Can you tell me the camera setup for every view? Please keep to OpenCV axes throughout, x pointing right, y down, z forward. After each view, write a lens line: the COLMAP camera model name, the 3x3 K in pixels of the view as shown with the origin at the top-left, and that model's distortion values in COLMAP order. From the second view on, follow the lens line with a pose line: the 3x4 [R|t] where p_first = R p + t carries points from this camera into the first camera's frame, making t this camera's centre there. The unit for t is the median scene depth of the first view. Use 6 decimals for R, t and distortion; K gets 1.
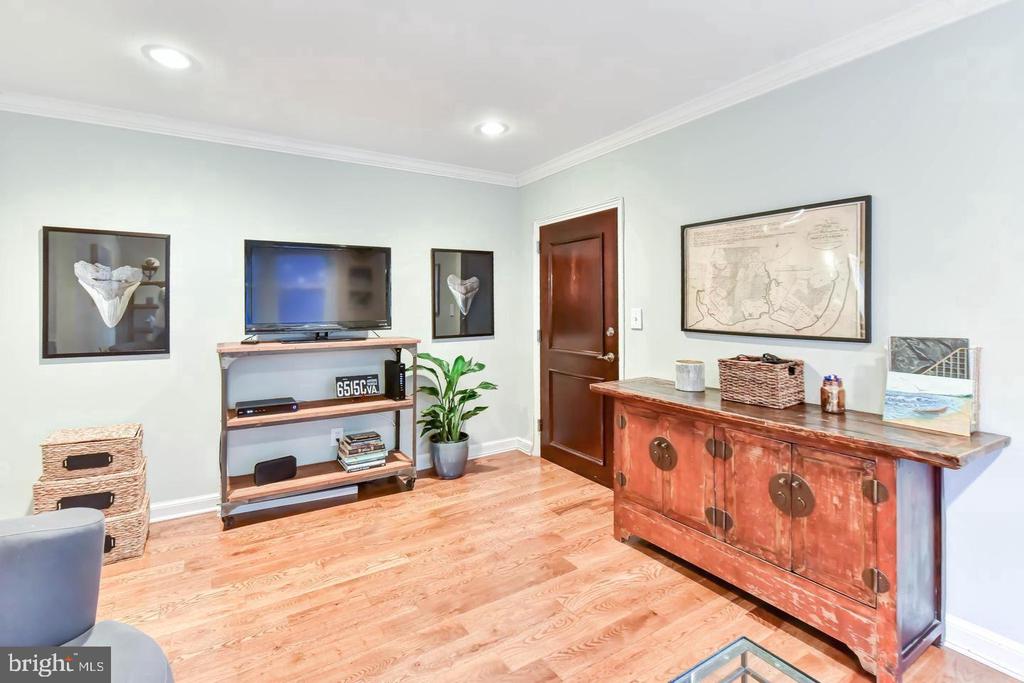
lens RADIAL K [[456.9, 0, 490.9], [0, 456.9, 301.5], [0, 0, 1]] dist [0.007170, -0.001110]
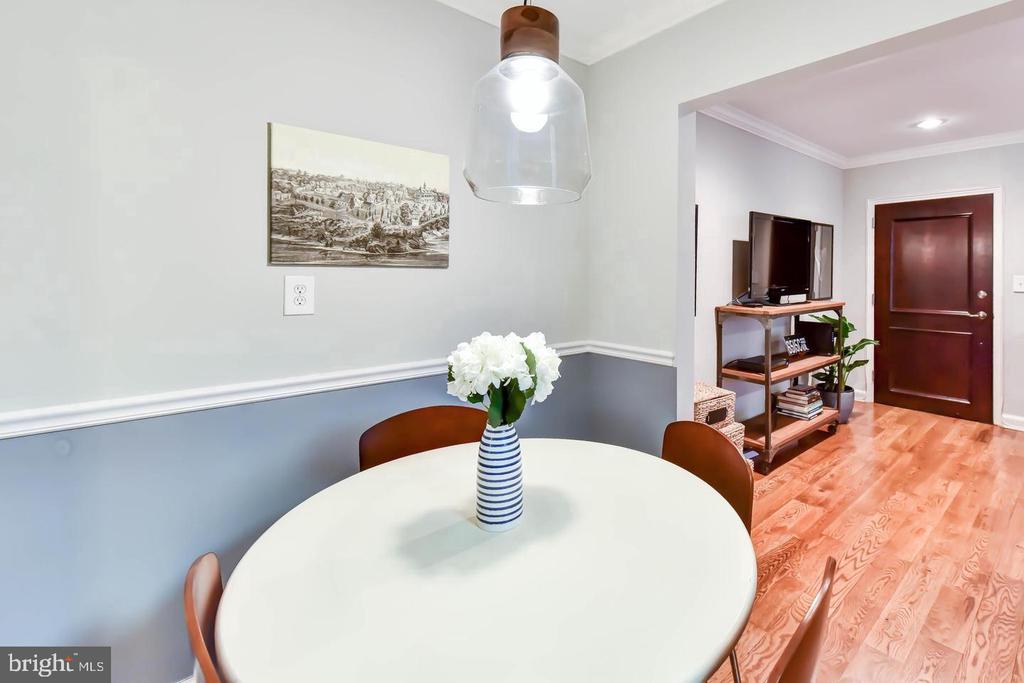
lens RADIAL K [[434.4, 0, 604.4], [0, 434.4, 283.5], [0, 0, 1]] dist [0.003157, -0.001041]
pose [[0.985488, -0.002080, 0.169733, -0.986722], [-0.003028, 0.999550, 0.029829, 0.005705], [-0.169718, -0.029910, 0.985039, 0.033320]]
